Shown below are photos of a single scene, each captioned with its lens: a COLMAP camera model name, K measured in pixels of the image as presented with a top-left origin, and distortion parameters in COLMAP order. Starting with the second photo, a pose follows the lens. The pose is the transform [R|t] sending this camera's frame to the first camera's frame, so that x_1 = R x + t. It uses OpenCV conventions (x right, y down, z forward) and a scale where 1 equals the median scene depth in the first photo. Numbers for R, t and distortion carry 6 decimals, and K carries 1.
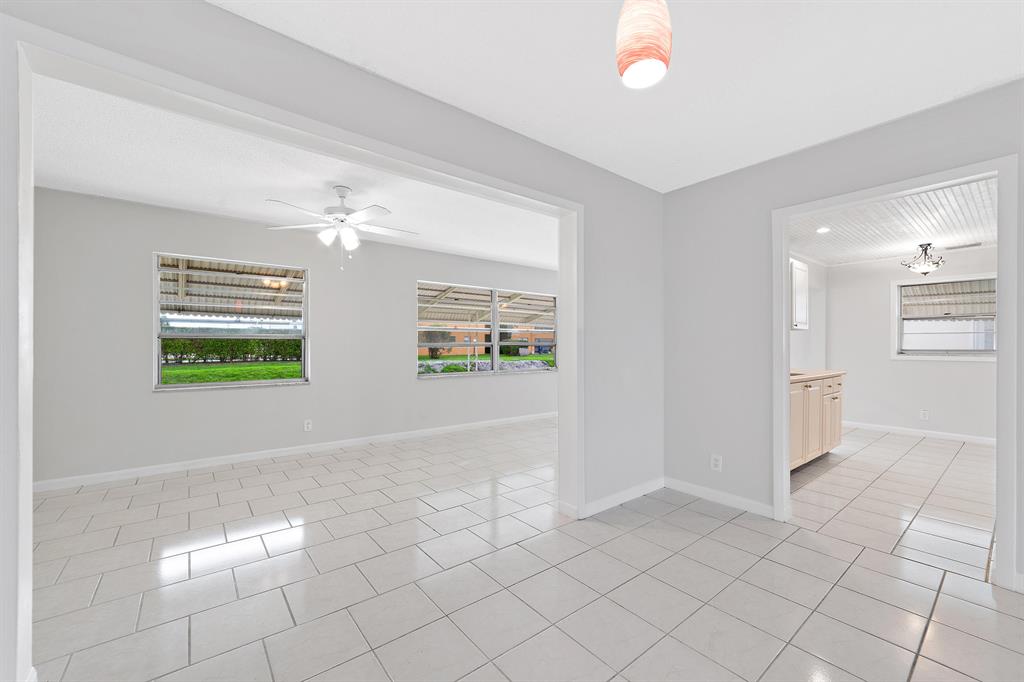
lens RADIAL K [[401.1, 0, 505.0], [0, 401.1, 347.8], [0, 0, 1]] dist [-0.011080, 0.000963]
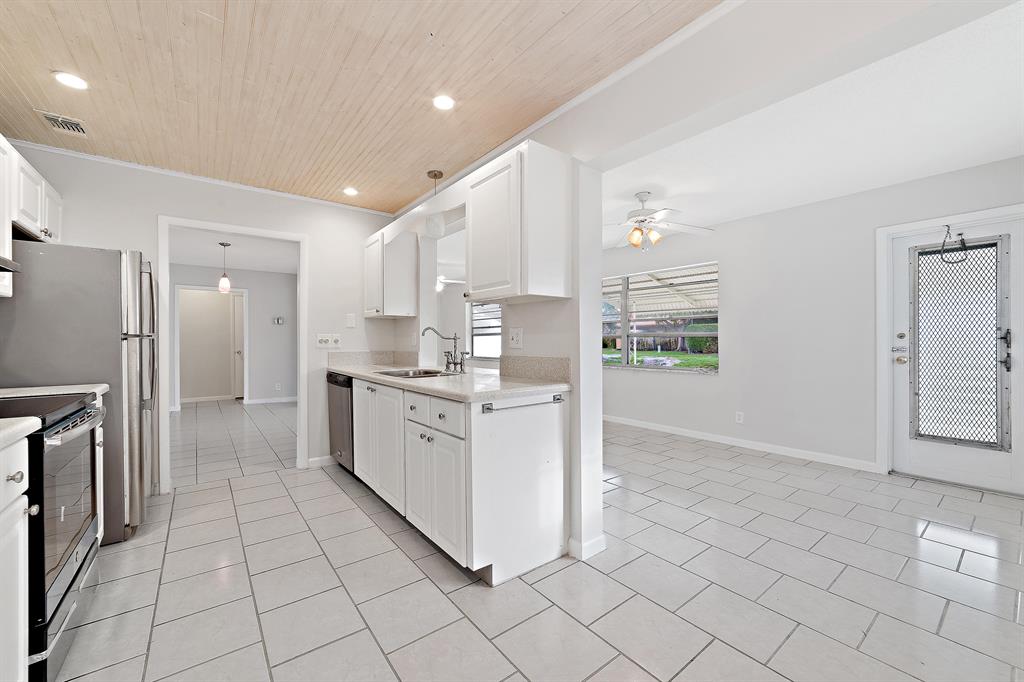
lens RADIAL K [[401.1, 0, 504.1], [0, 401.1, 340.1], [0, 0, 1]] dist [-0.011080, 0.000963]
pose [[0.012348, 0.000158, -0.999924, 1.147990], [-0.001888, 0.999998, 0.000134, 0.003245], [0.999922, 0.001886, 0.012348, 0.943209]]
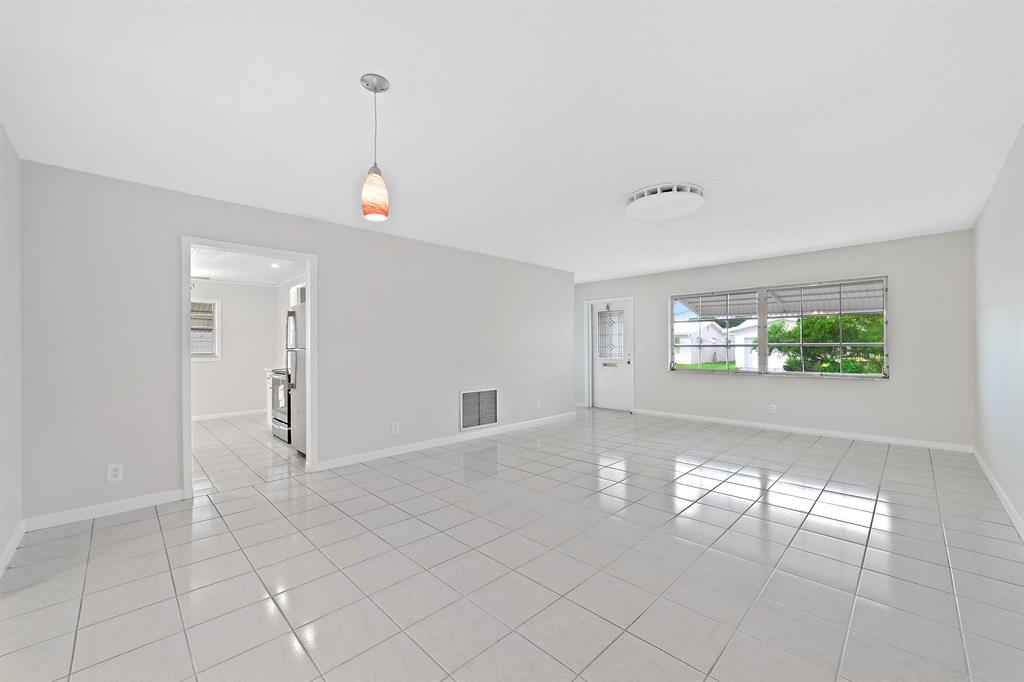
lens RADIAL K [[401.1, 0, 511.7], [0, 401.1, 345.3], [0, 0, 1]] dist [-0.011080, 0.000963]
pose [[-0.115843, 0.005898, 0.993250, -0.335849], [0.016581, 0.999855, -0.004003, -0.000334], [-0.993129, 0.016005, -0.115924, 0.095171]]
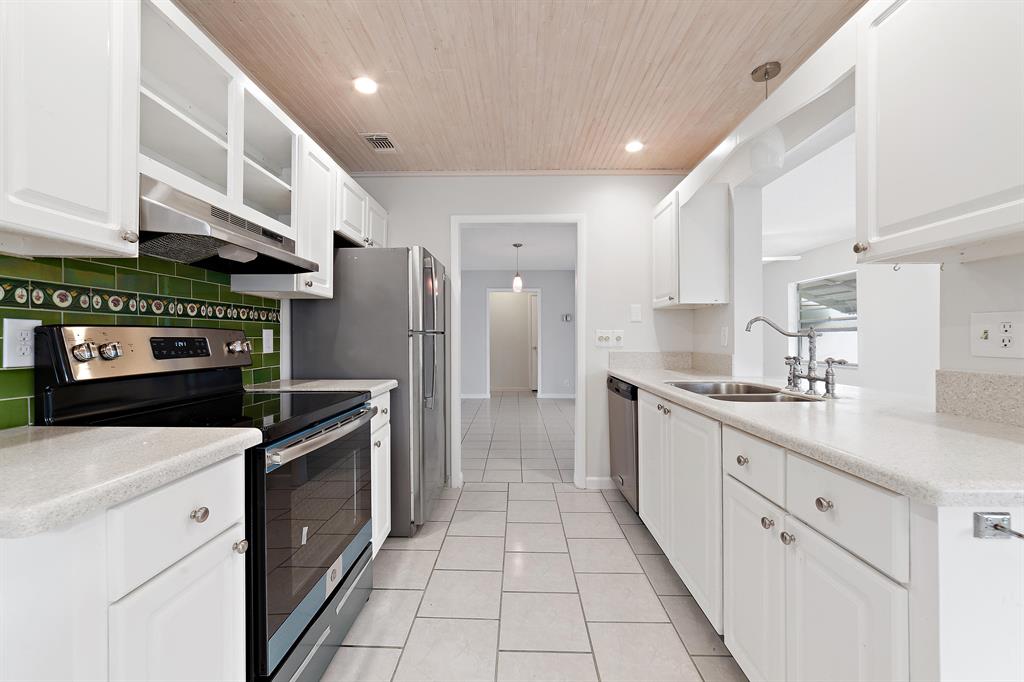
lens RADIAL K [[401.1, 0, 504.8], [0, 401.1, 331.1], [0, 0, 1]] dist [-0.011080, 0.000963]
pose [[-0.624445, -0.013247, -0.780957, 0.980170], [-0.005119, 0.999904, -0.012868, 0.003011], [0.781052, -0.004037, -0.624453, 0.885304]]
